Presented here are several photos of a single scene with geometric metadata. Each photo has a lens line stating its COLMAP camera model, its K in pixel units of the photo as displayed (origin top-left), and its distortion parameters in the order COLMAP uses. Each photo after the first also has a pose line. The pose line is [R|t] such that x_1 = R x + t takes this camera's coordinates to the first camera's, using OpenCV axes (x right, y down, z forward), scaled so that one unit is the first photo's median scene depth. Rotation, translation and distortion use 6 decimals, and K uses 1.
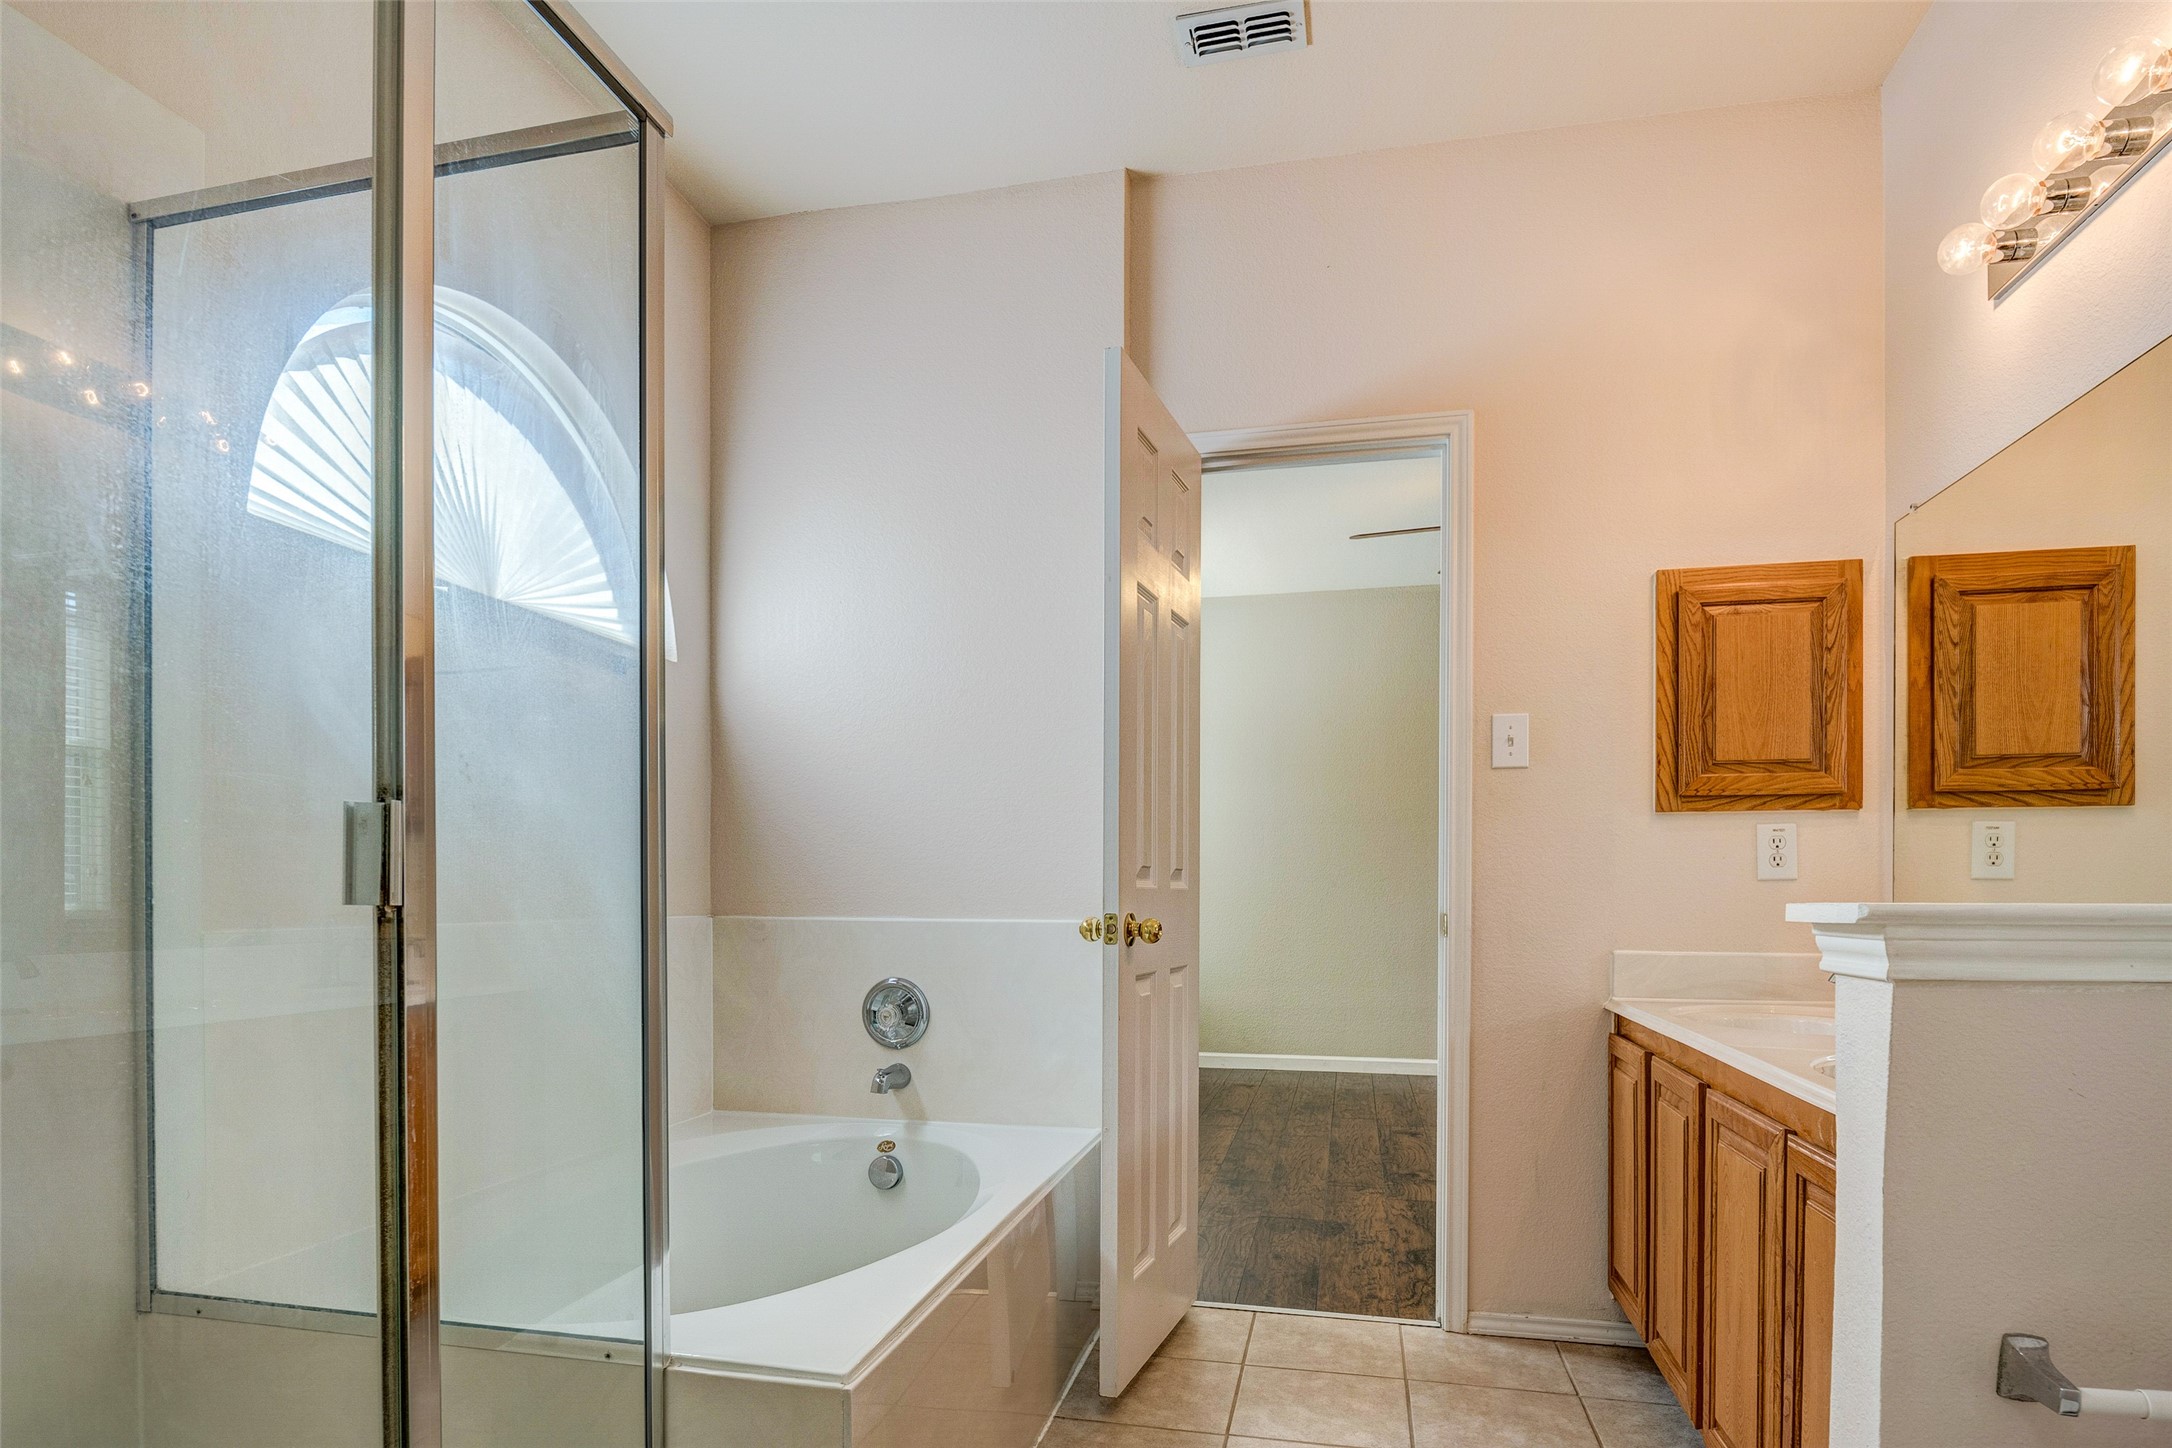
lens RADIAL K [[1185.1, 0, 1081.8], [0, 1185.1, 891.0], [0, 0, 1]] dist [-0.008543, -0.005123]
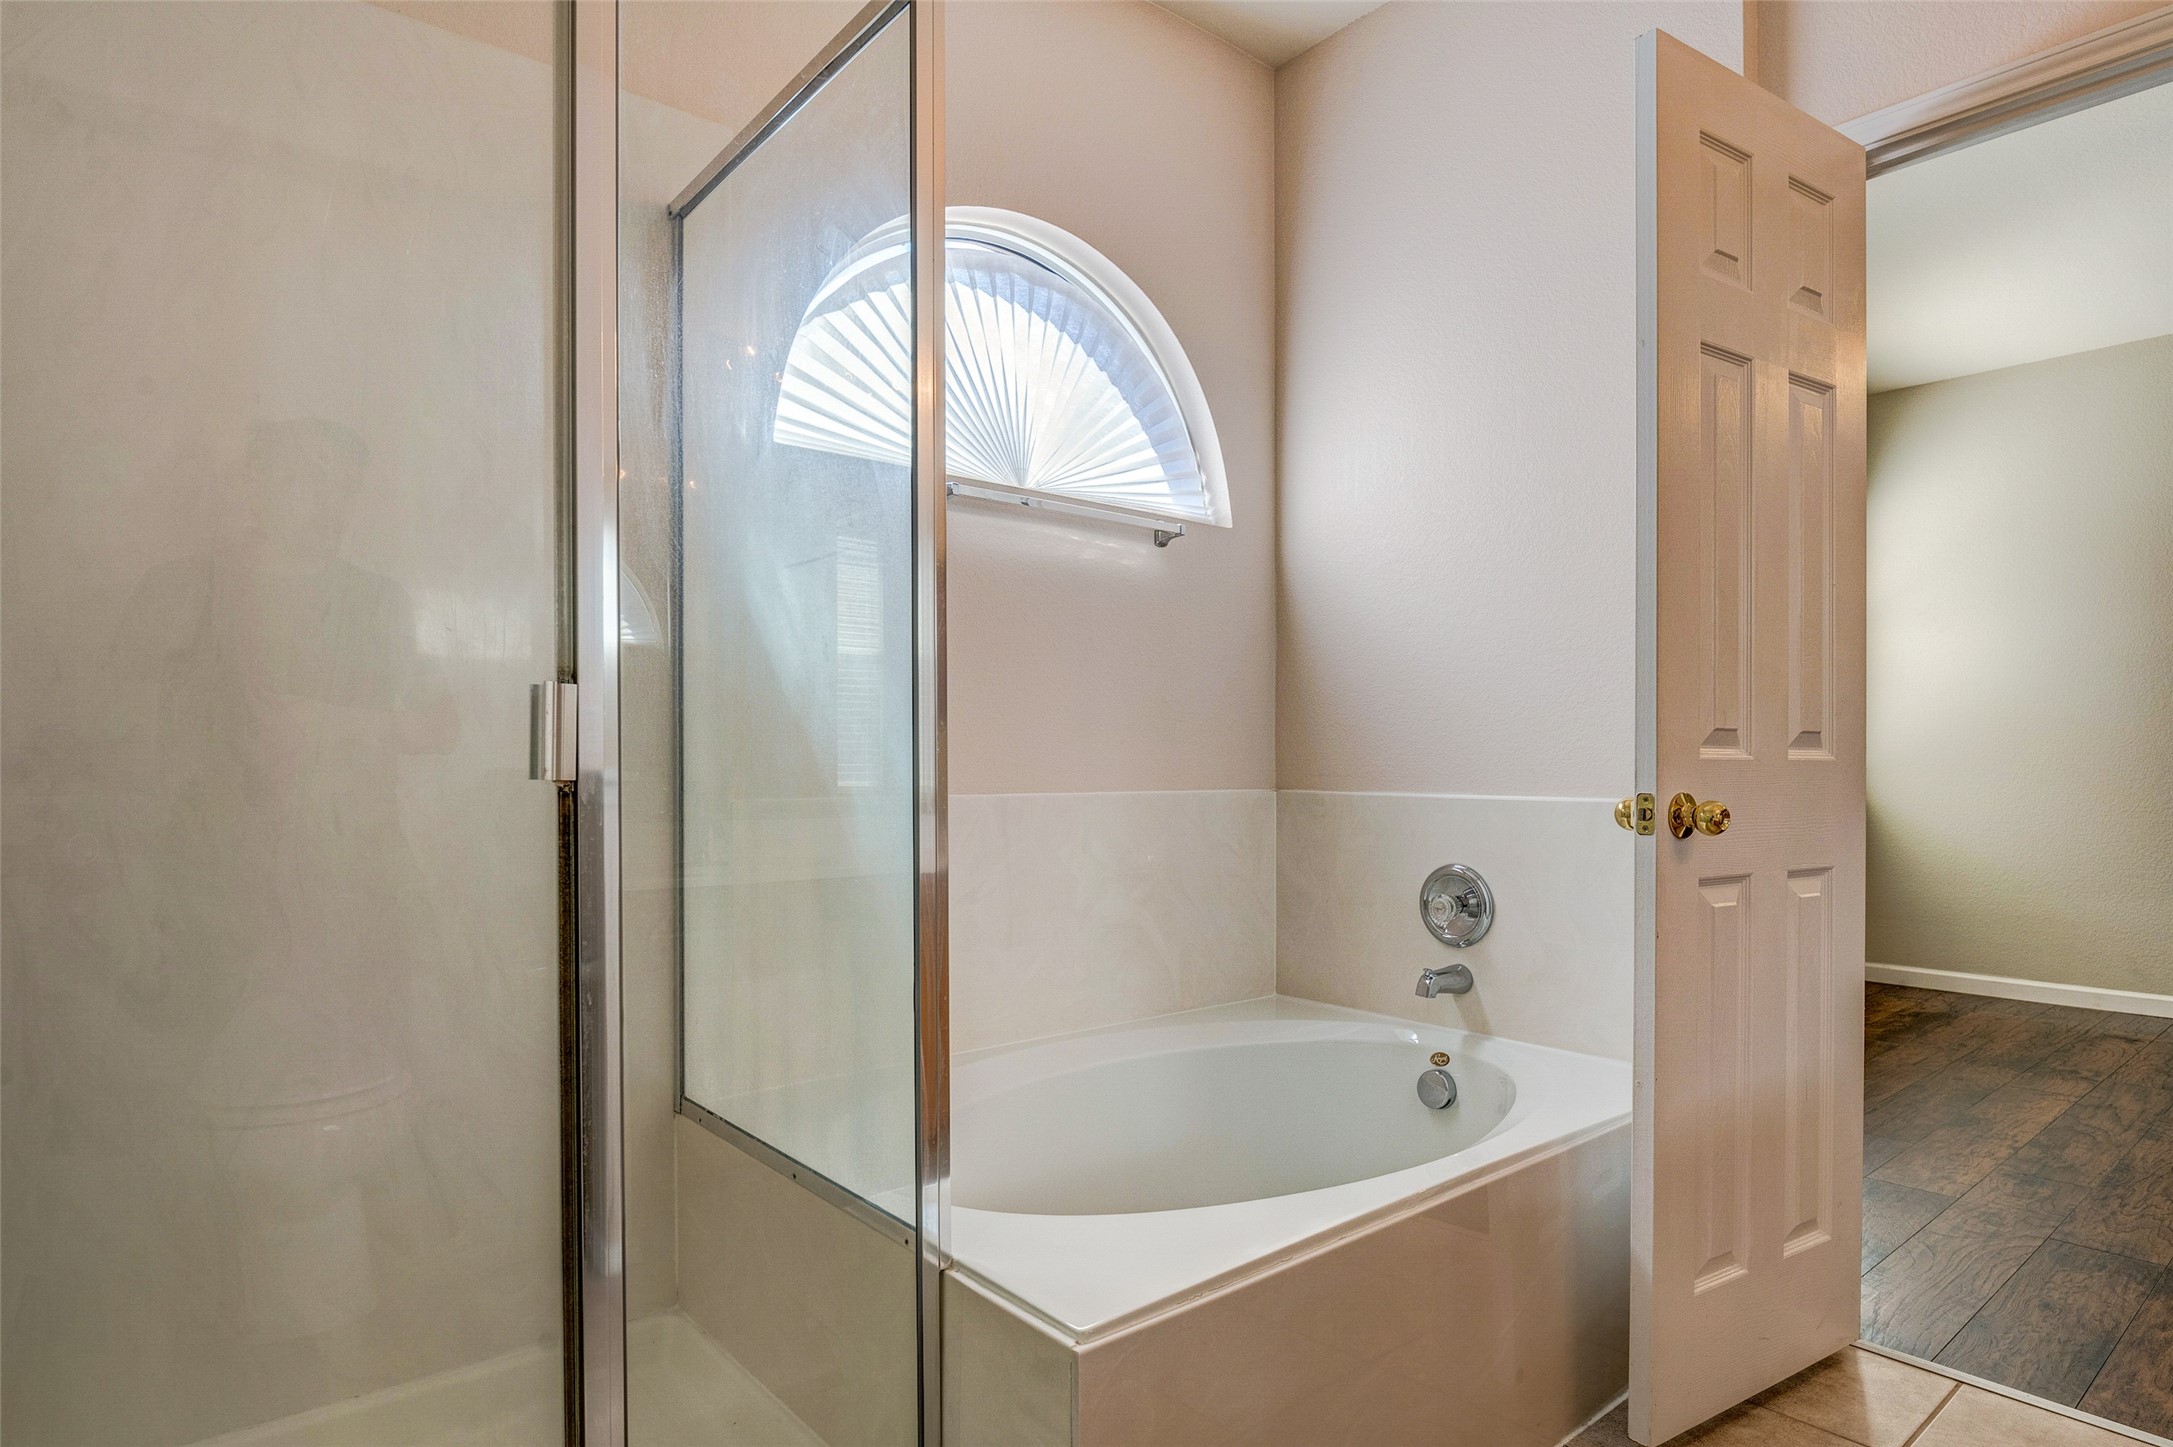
lens RADIAL K [[1185.6, 0, 1096.1], [0, 1185.6, 757.9], [0, 0, 1]] dist [-0.008543, -0.005123]
pose [[0.793698, -0.004909, -0.608292, 0.168456], [0.002662, 0.999986, -0.004597, -0.000711], [0.608306, 0.002029, 0.793700, 0.168516]]
